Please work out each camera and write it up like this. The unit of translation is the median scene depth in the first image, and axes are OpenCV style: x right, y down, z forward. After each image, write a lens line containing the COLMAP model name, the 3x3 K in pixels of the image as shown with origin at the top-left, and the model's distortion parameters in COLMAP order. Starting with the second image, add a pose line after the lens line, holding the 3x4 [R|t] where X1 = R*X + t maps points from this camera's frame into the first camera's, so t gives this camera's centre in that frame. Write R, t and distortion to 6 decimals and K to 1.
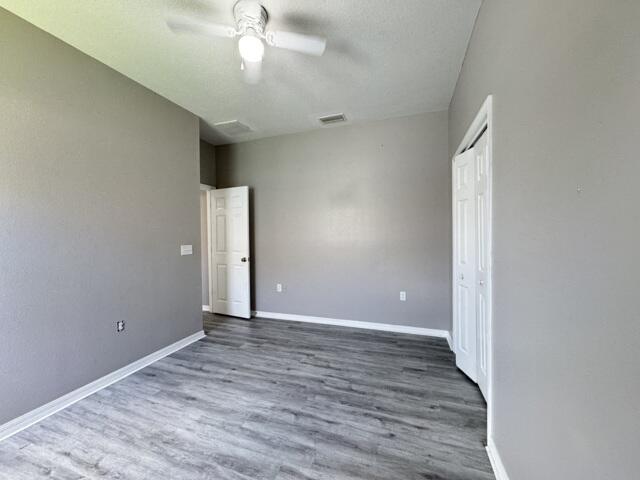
lens RADIAL K [[255.6, 0, 323.1], [0, 255.6, 240.1], [0, 0, 1]] dist [-0.001660, 0.000053]
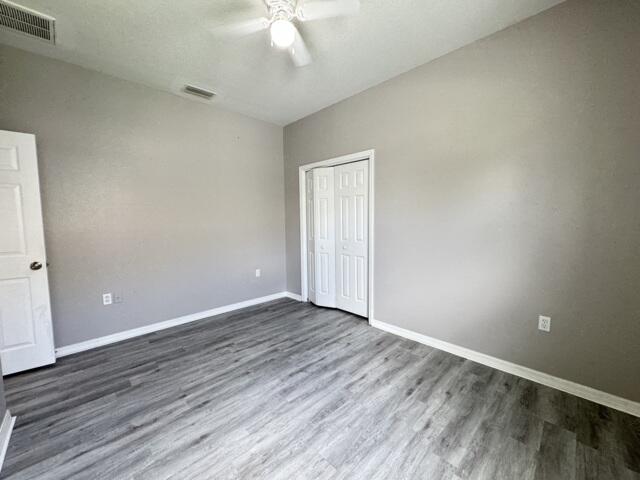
lens RADIAL K [[255.6, 0, 317.7], [0, 255.6, 238.4], [0, 0, 1]] dist [-0.001660, 0.000053]
pose [[0.450090, -0.059795, 0.890979, -0.832604], [0.026212, 0.998210, 0.053750, 0.004168], [-0.892598, -0.000838, 0.450852, 0.302535]]
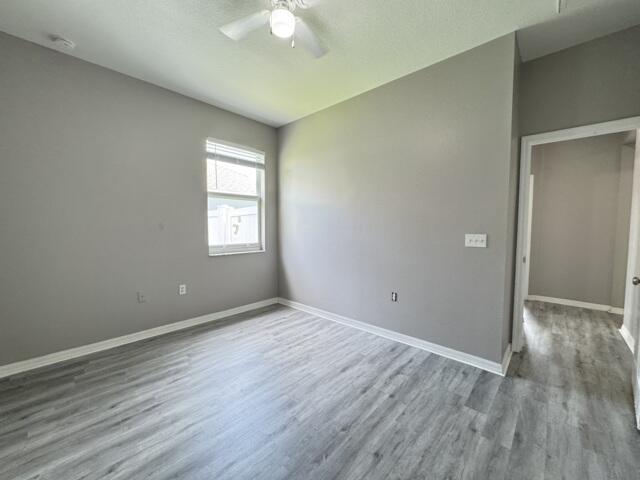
lens RADIAL K [[255.6, 0, 314.2], [0, 255.6, 238.5], [0, 0, 1]] dist [-0.001660, 0.000053]
pose [[-0.417860, 0.055812, -0.906795, 0.415256], [-0.020894, 0.997257, 0.071008, -0.010819], [0.908271, 0.048618, -0.415548, 1.099361]]
